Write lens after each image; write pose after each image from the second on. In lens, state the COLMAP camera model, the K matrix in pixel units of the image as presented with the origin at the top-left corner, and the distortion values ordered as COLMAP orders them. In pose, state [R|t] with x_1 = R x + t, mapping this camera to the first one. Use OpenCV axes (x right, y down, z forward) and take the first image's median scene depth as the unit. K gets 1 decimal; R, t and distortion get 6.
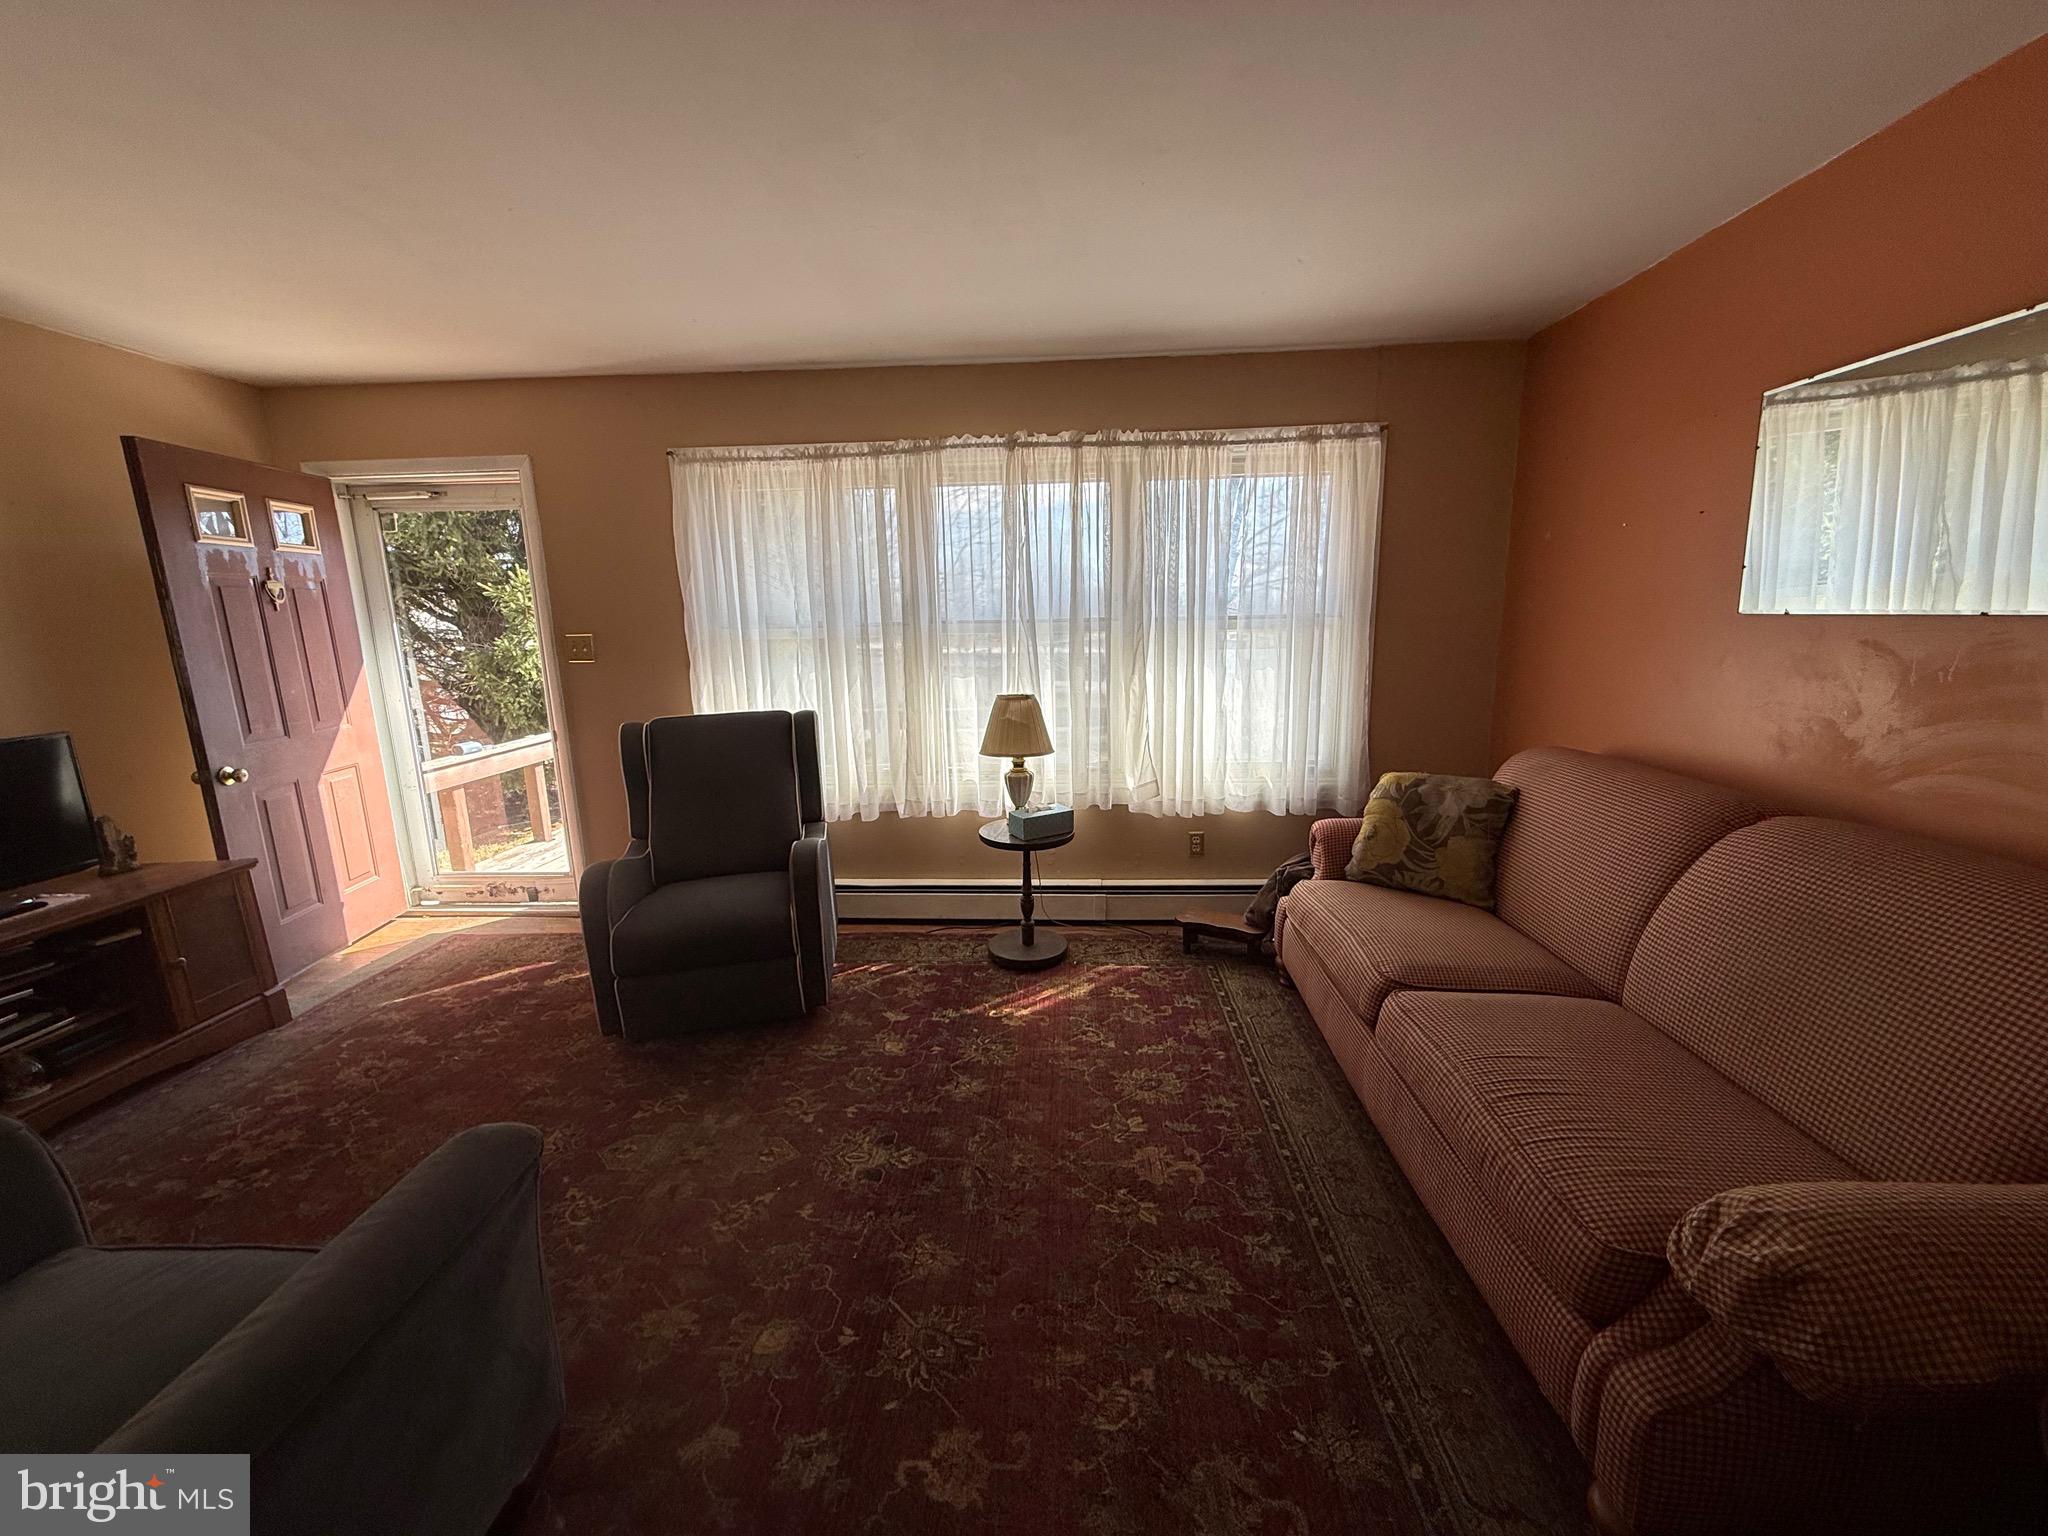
lens RADIAL K [[819.3, 0, 1012.9], [0, 819.3, 766.3], [0, 0, 1]] dist [0.002441, -0.001362]
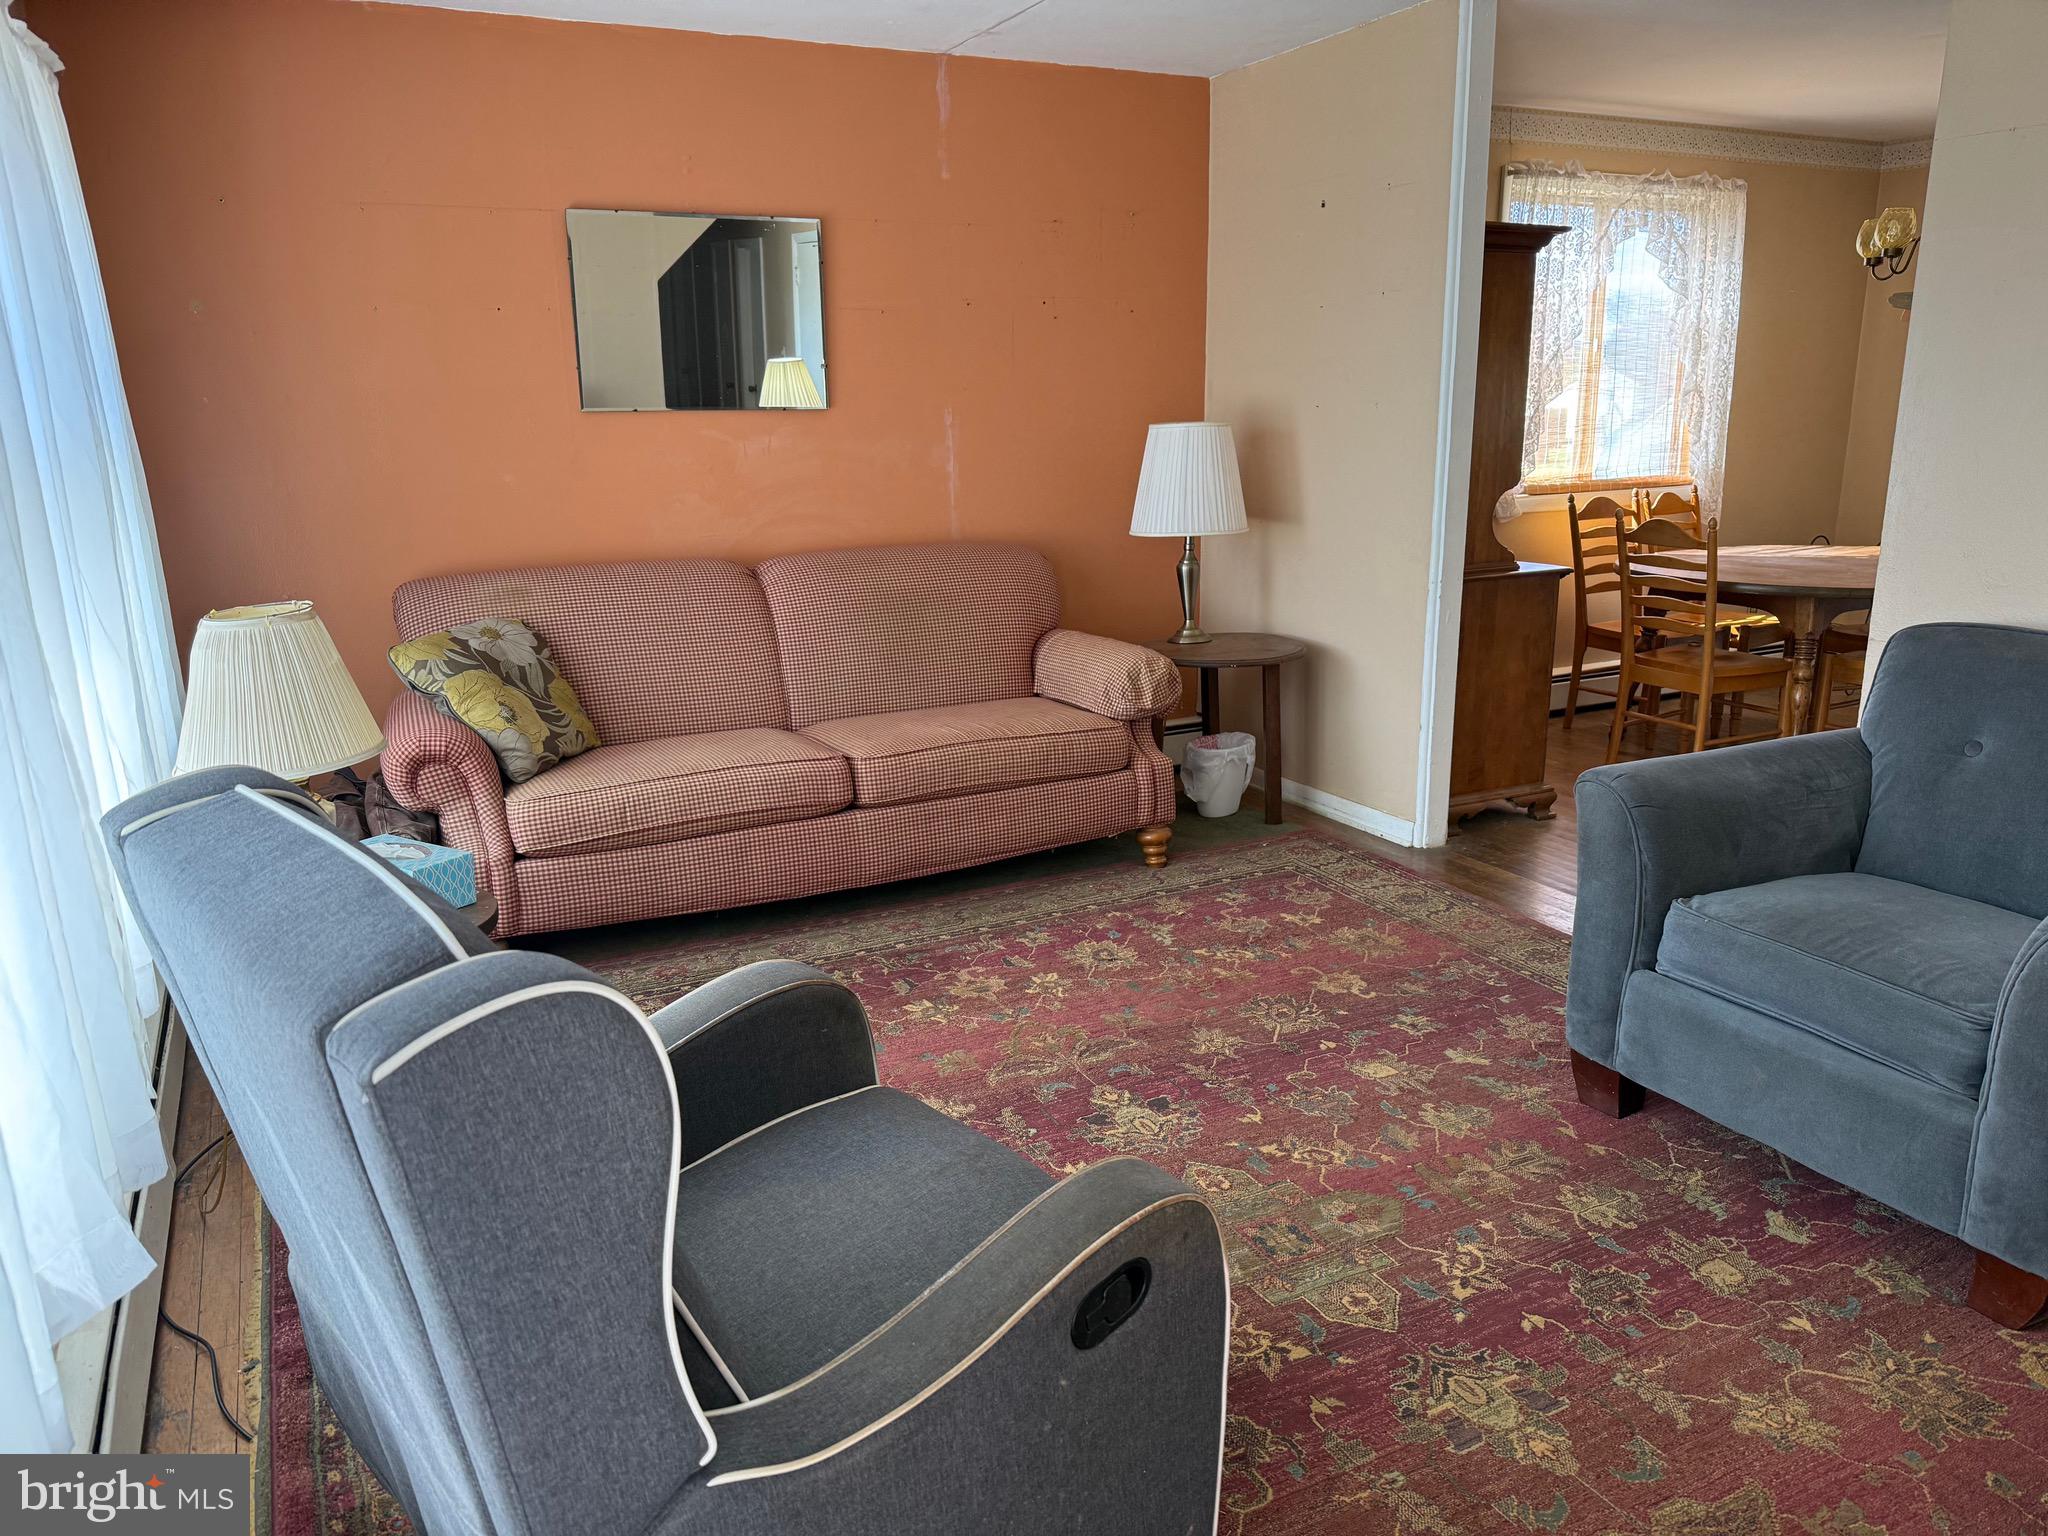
lens RADIAL K [[1435.2, 0, 1014.8], [0, 1435.2, 769.0], [0, 0, 1]] dist [0.039077, -0.050677]
pose [[-0.507608, -0.186608, 0.841137, -0.768190], [0.187656, 0.928881, 0.319320, -0.171598], [-0.840904, 0.319933, -0.436489, 1.033624]]
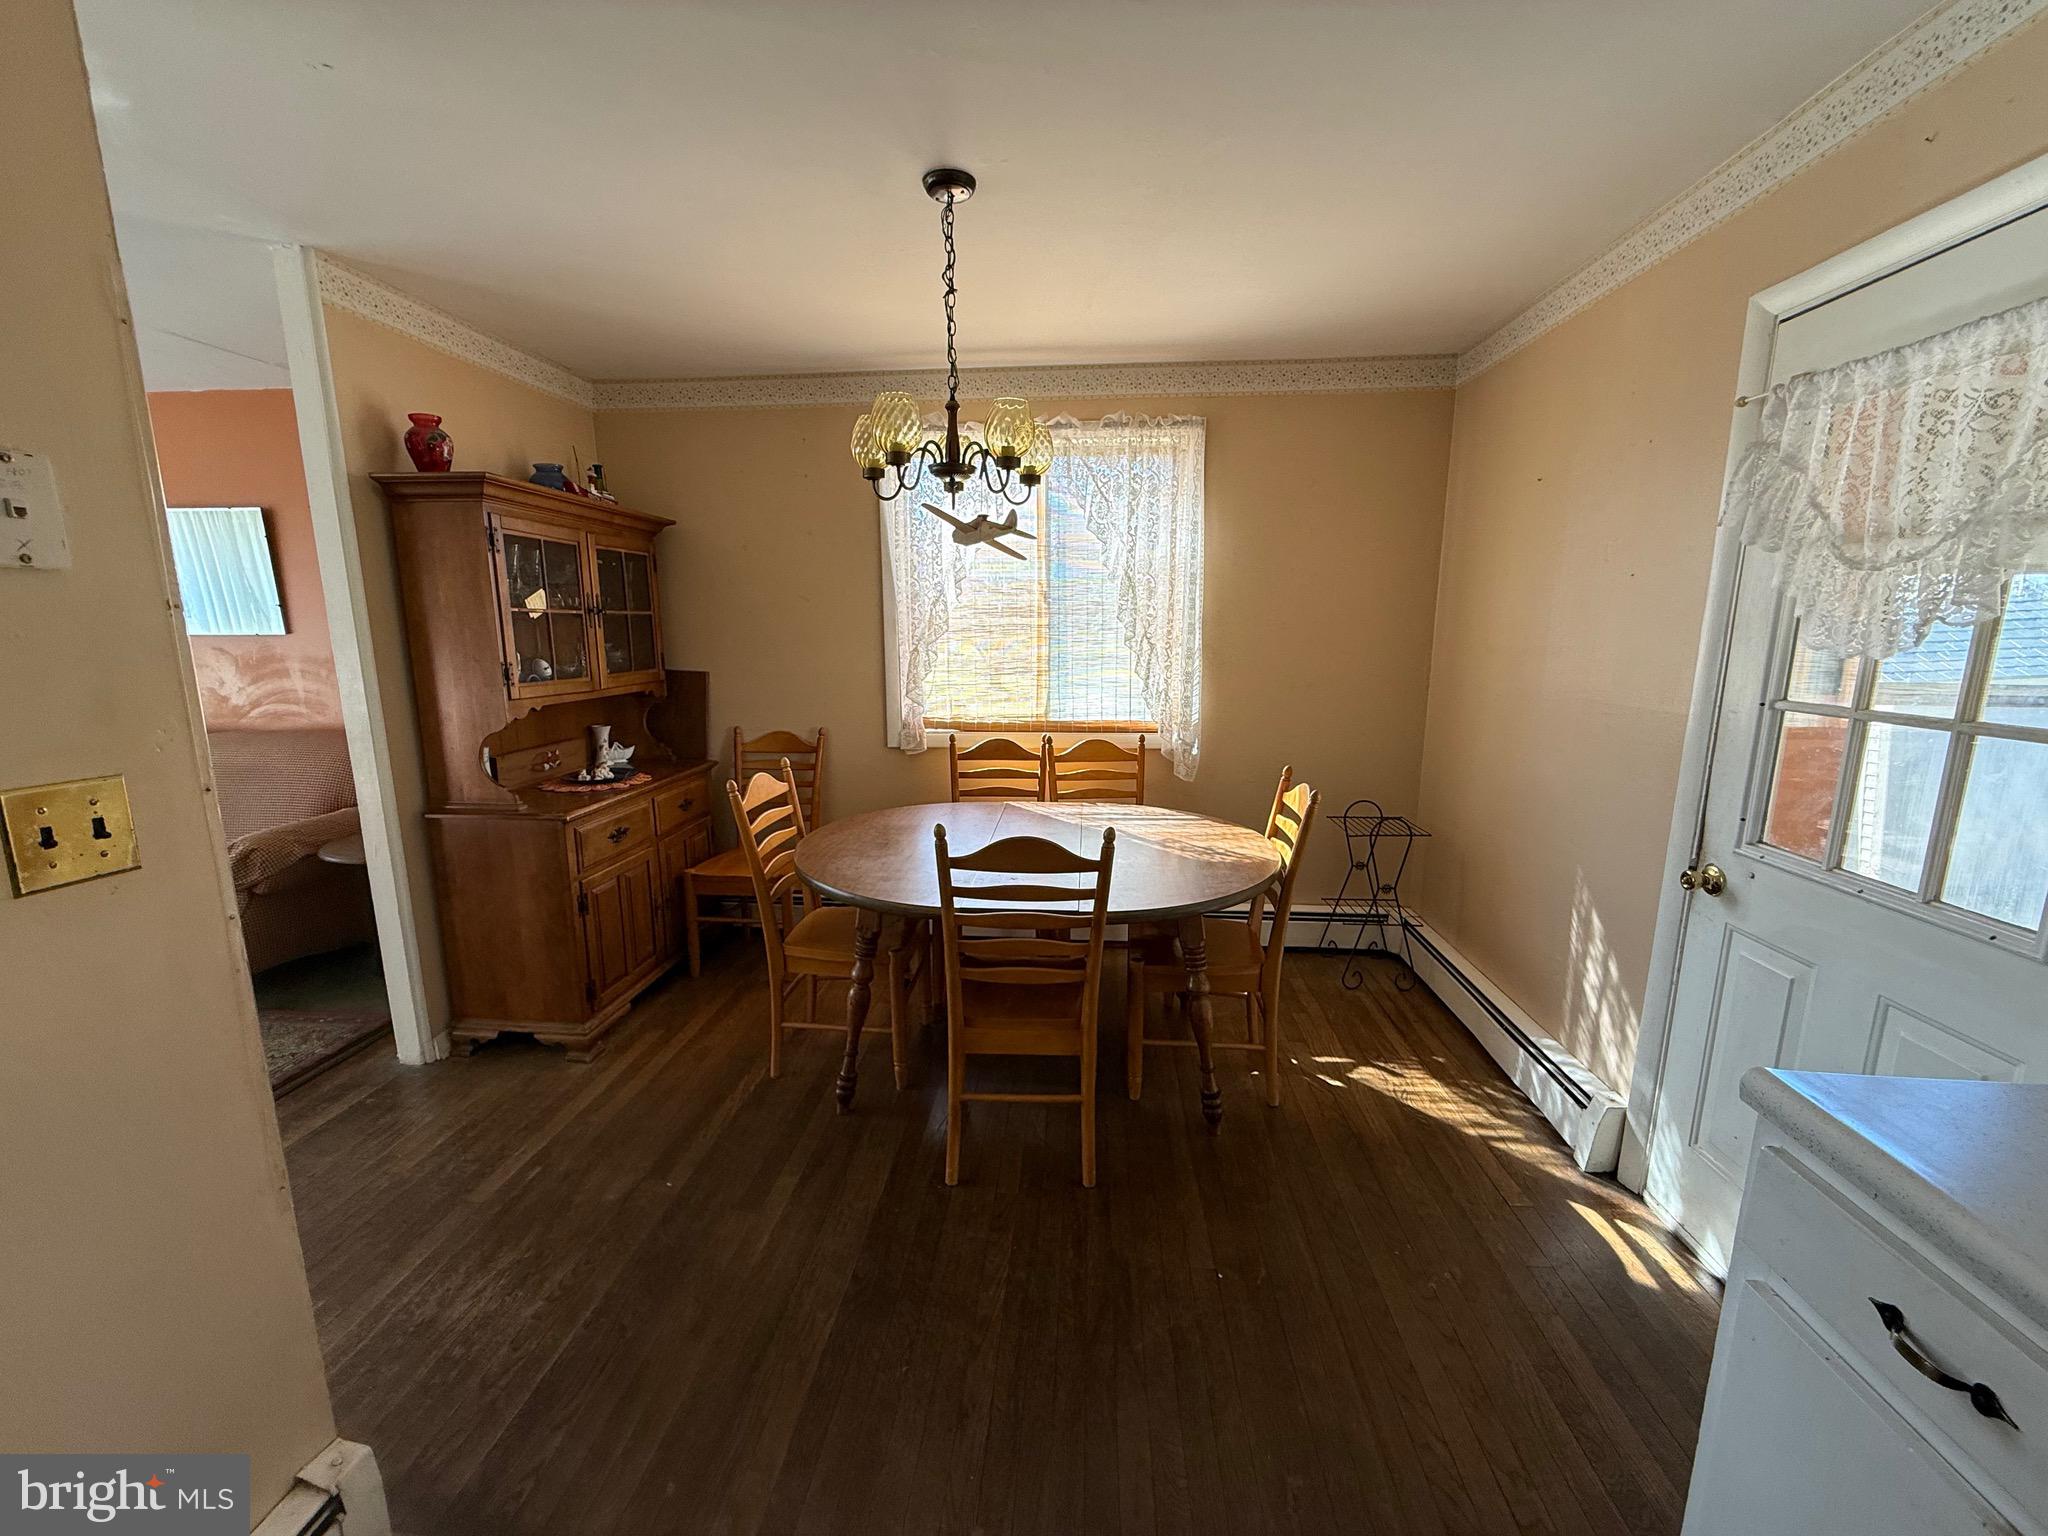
lens RADIAL K [[819.3, 0, 1022.0], [0, 819.3, 771.2], [0, 0, 1]] dist [0.002441, -0.001362]
pose [[0.024422, -0.157113, 0.987279, -0.573643], [0.186606, 0.970932, 0.149896, 0.126141], [-0.982131, 0.180572, 0.053031, -0.603826]]
